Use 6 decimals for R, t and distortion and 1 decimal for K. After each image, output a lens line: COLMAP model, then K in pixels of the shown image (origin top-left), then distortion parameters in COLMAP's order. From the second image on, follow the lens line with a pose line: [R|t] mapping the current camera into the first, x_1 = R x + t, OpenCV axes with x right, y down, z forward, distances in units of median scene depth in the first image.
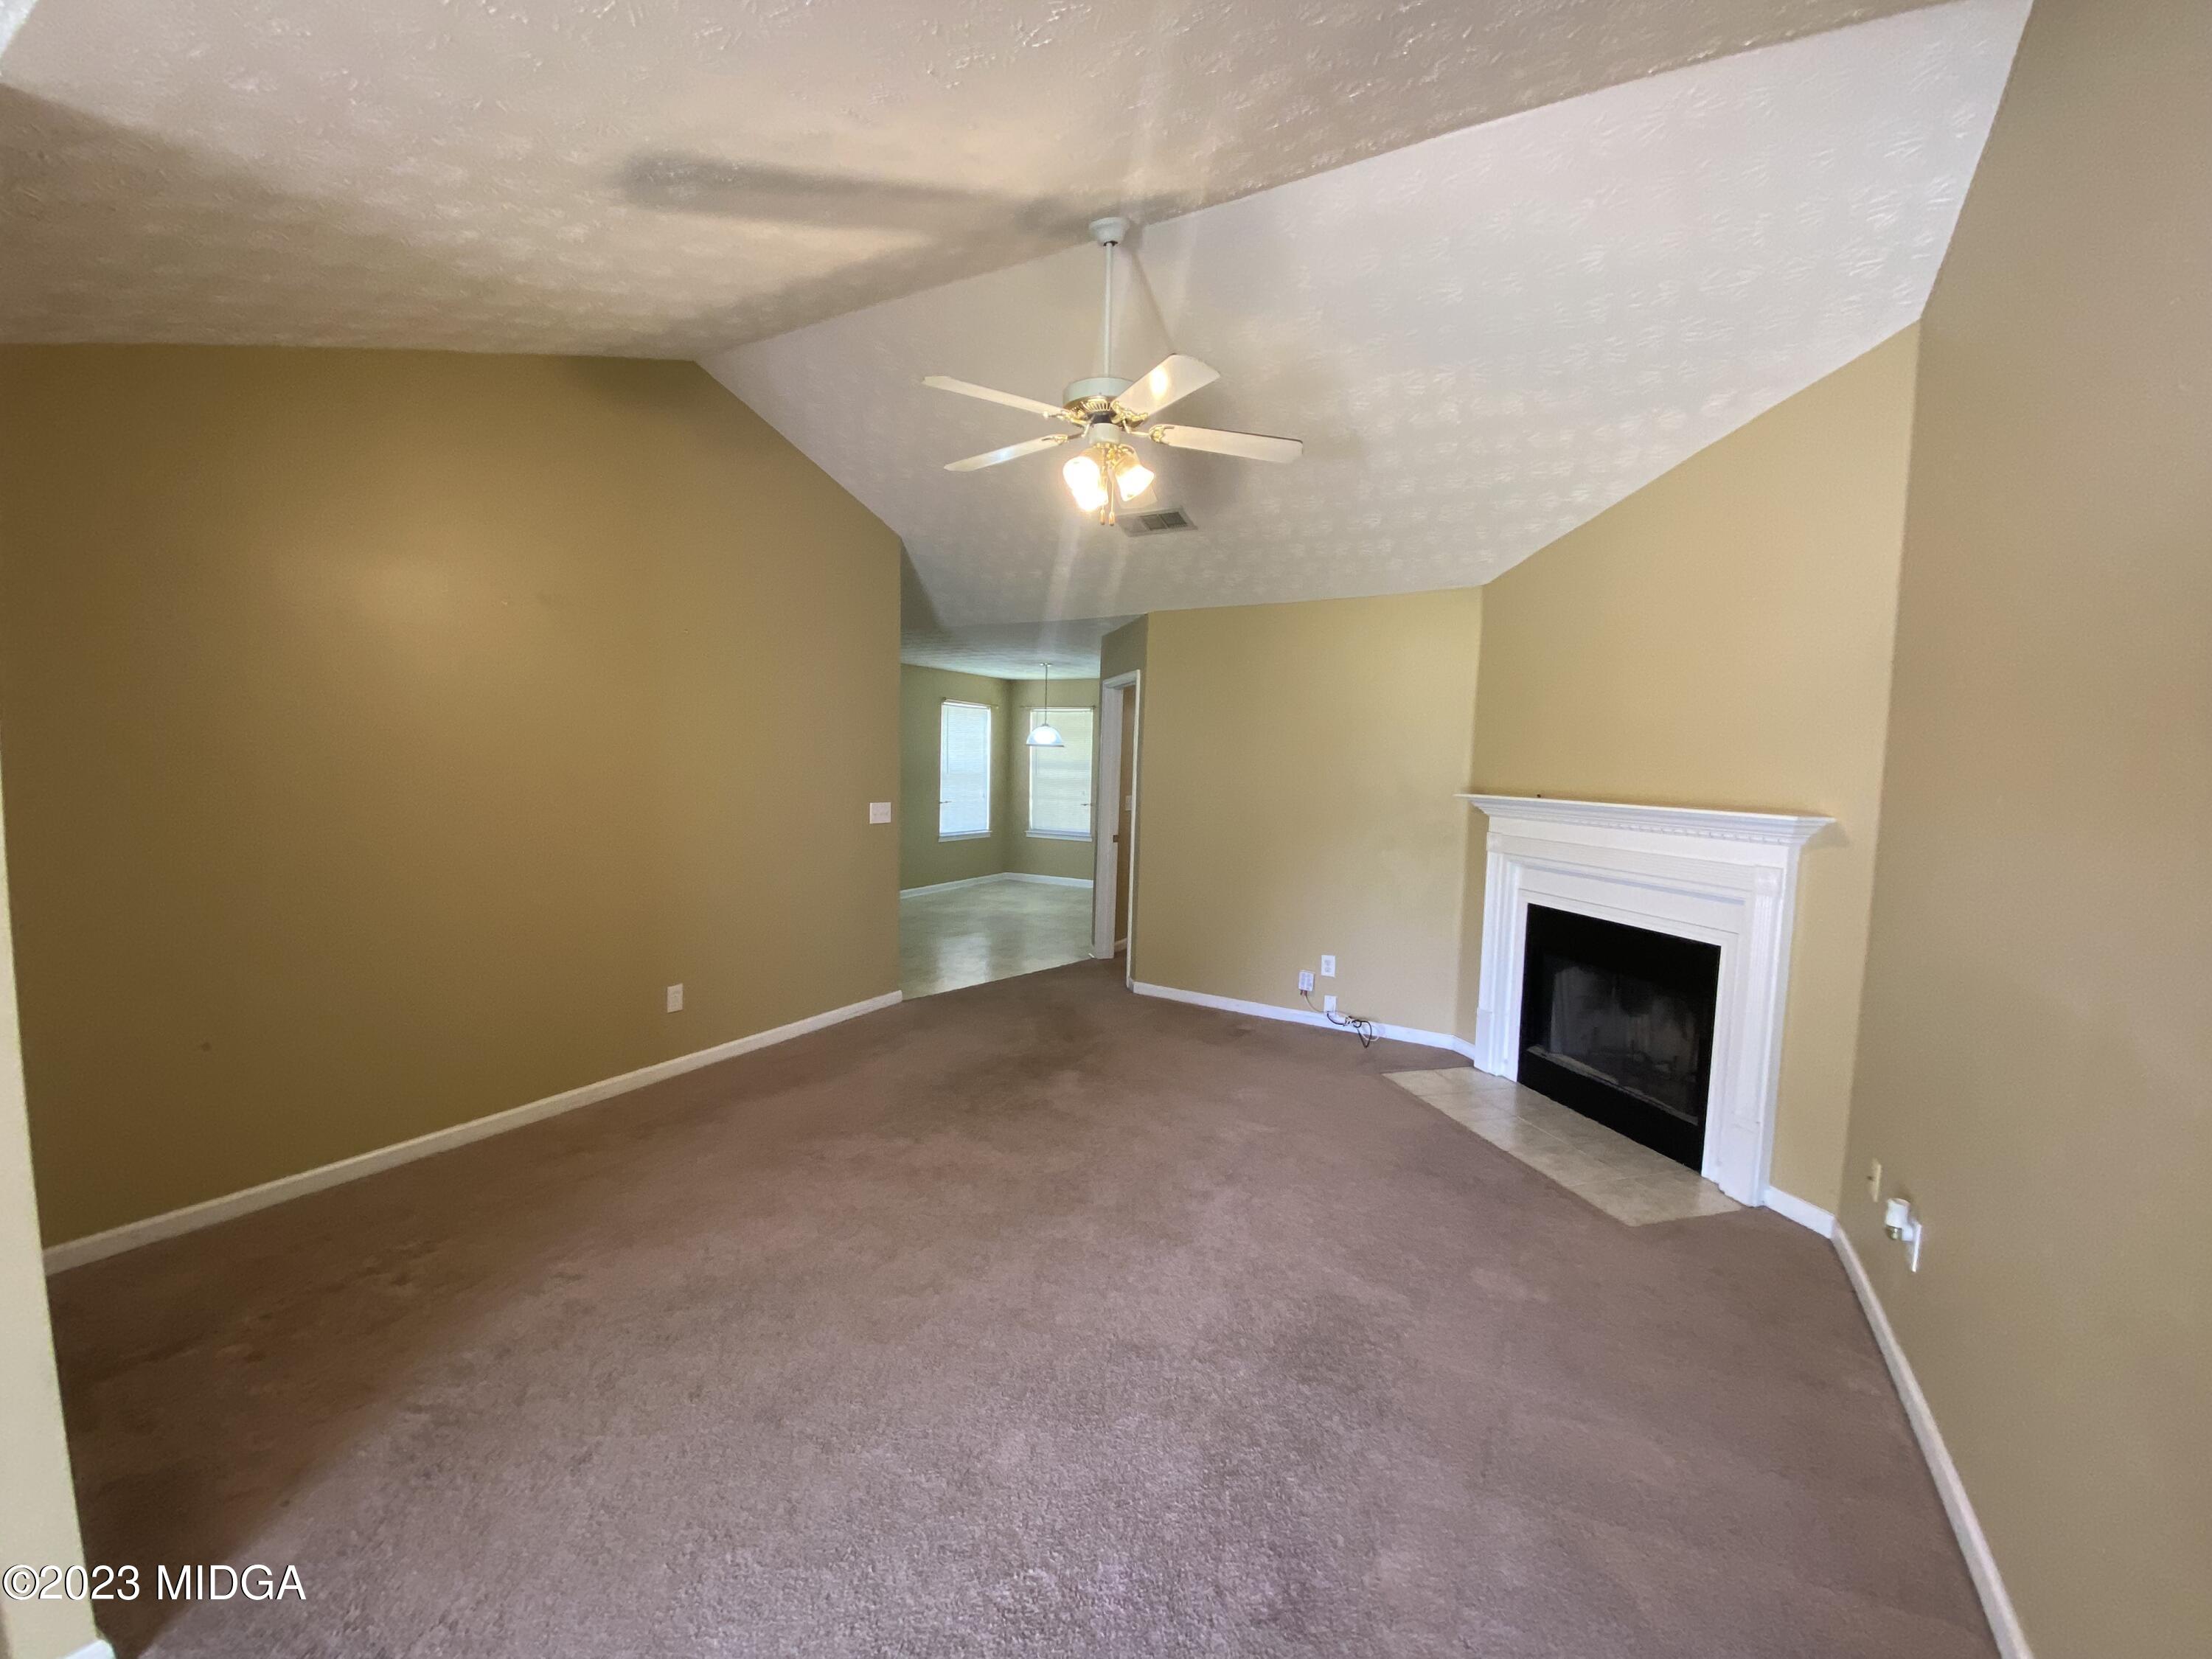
lens RADIAL K [[919.4, 0, 1107.1], [0, 919.4, 830.3], [0, 0, 1]] dist [-0.003262, -0.000345]
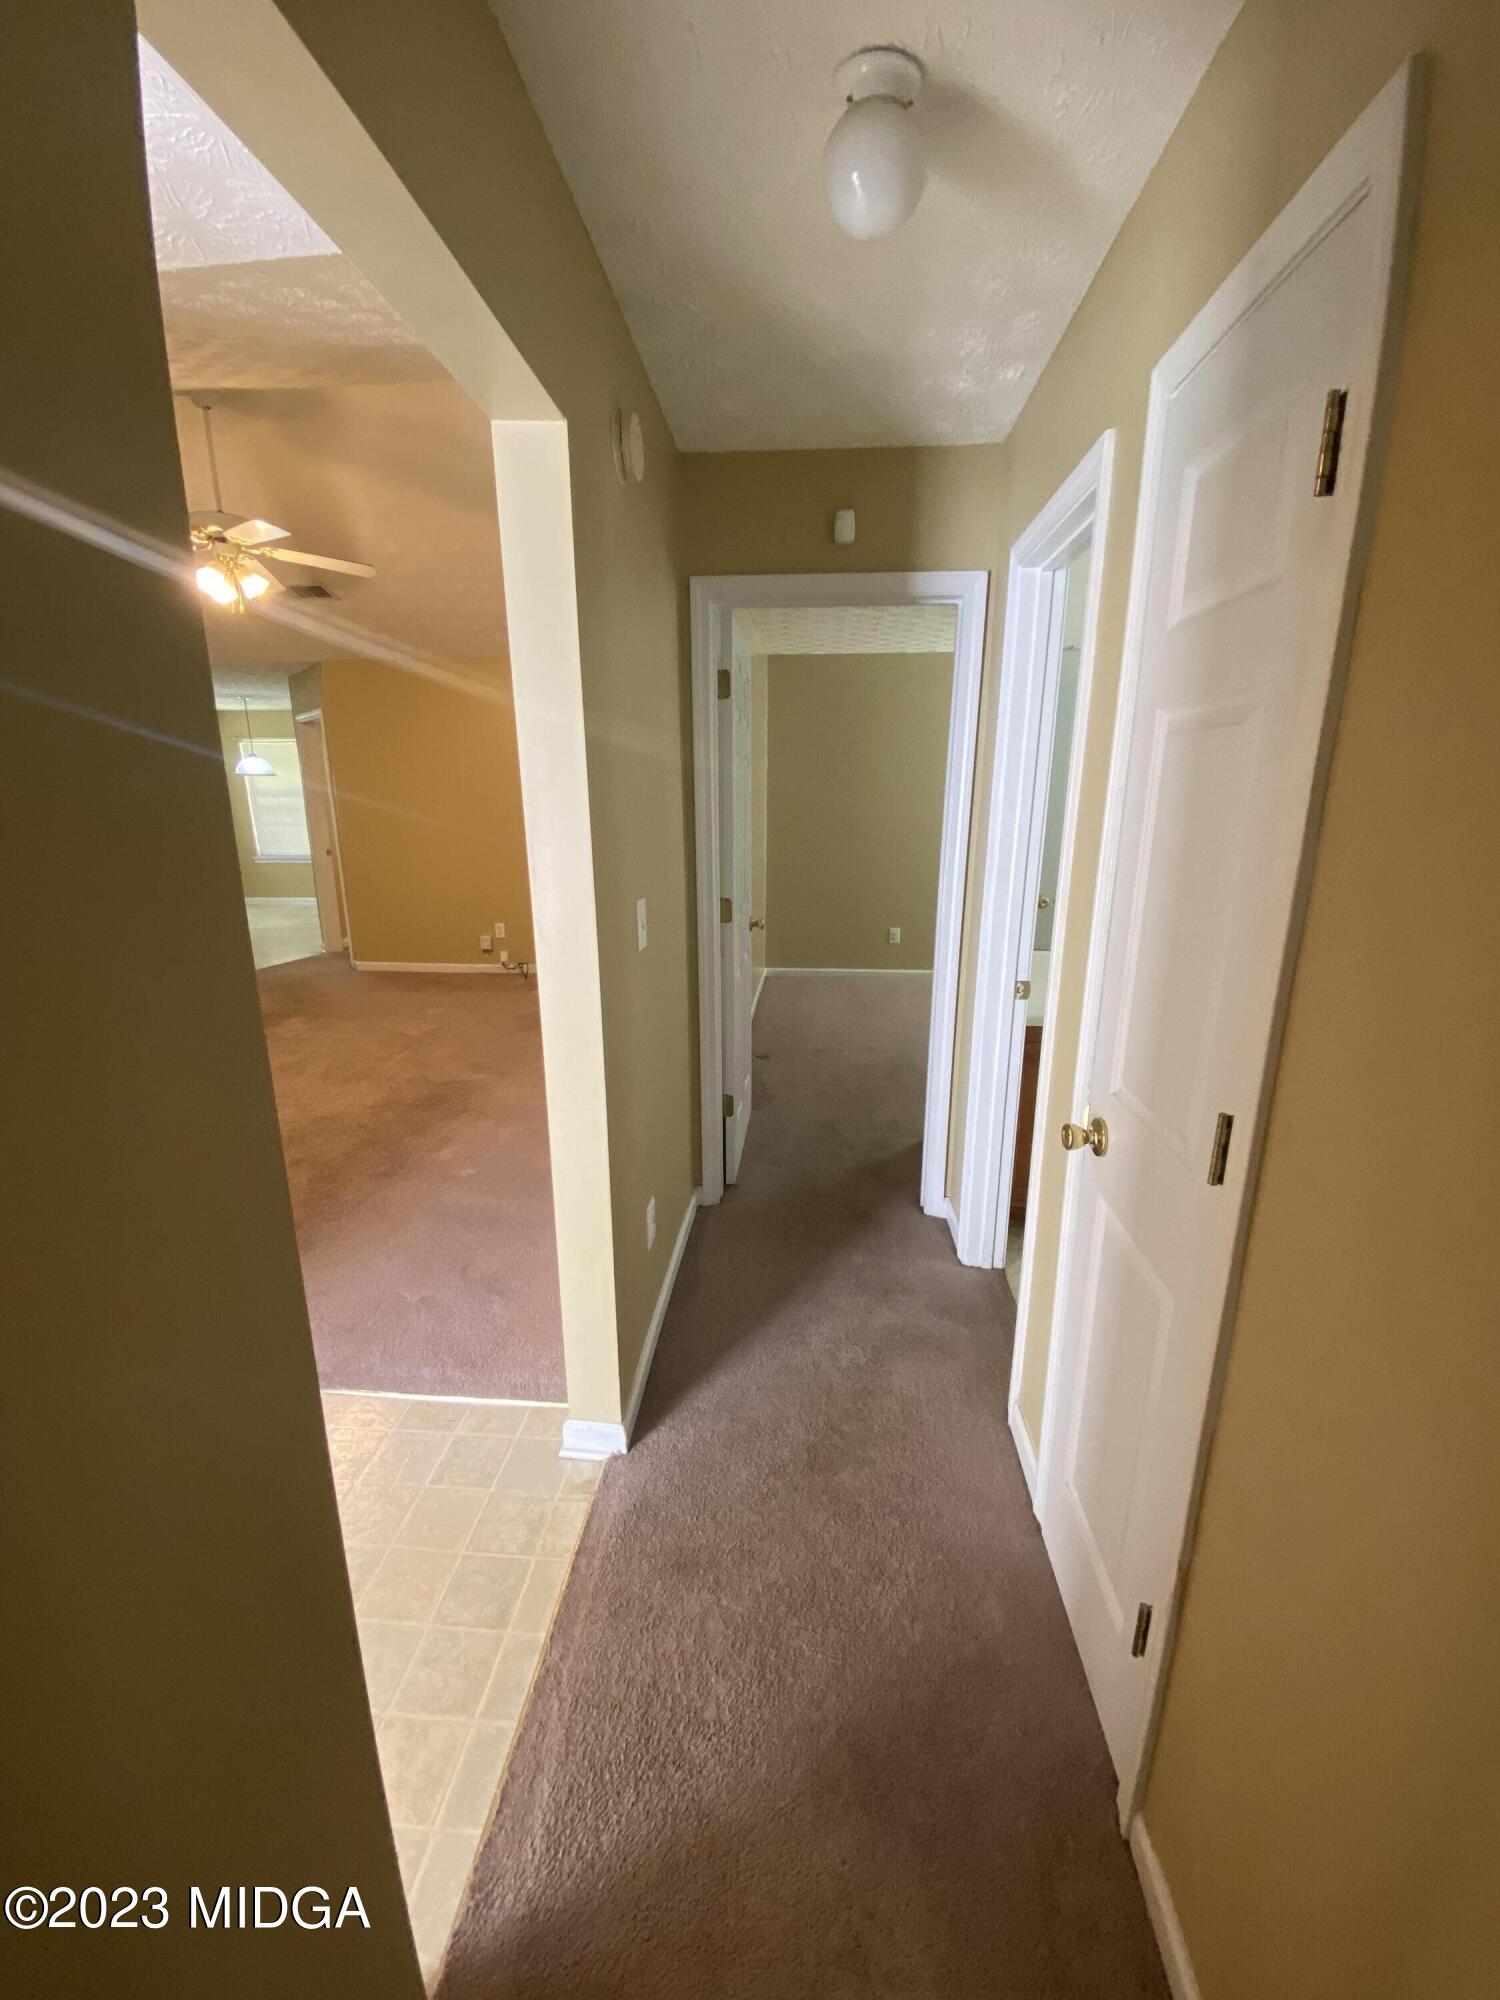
lens RADIAL K [[831.3, 0, 737.5], [0, 831.3, 1002.6], [0, 0, 1]] dist [-0.003262, -0.000345]
pose [[0.911202, -0.136787, 0.388588, 0.047874], [0.063745, 0.978721, 0.195043, 0.024033], [-0.406998, -0.152953, 0.900532, -0.230497]]
